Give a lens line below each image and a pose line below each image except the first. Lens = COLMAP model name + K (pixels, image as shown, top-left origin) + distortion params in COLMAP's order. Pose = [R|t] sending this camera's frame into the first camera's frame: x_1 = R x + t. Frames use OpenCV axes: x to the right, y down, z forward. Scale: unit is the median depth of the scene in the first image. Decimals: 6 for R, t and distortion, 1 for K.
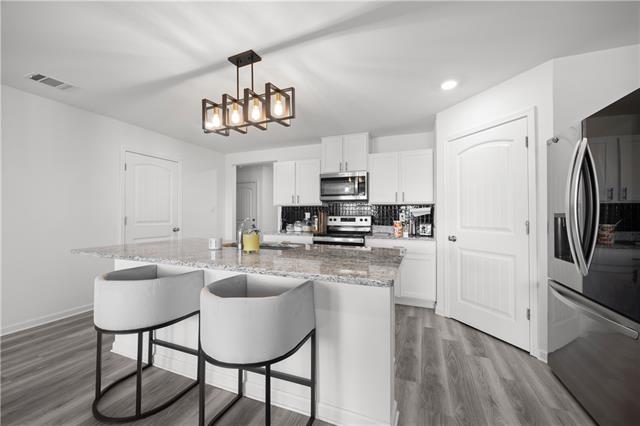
lens RADIAL K [[254.3, 0, 324.5], [0, 254.3, 213.7], [0, 0, 1]] dist [-0.000221, -0.000067]
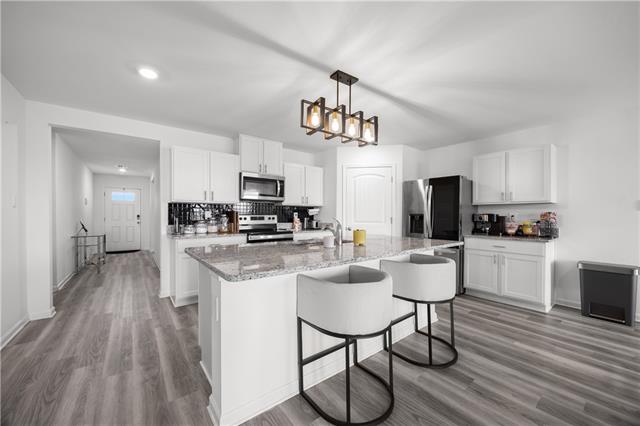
lens RADIAL K [[245.6, 0, 315.9], [0, 245.6, 215.0], [0, 0, 1]] dist [-0.000733, -0.000216]
pose [[0.515063, -0.002955, 0.857147, -0.707196], [-0.008786, 0.999923, 0.008726, -0.001433], [-0.857107, -0.012025, 0.514997, 0.283733]]
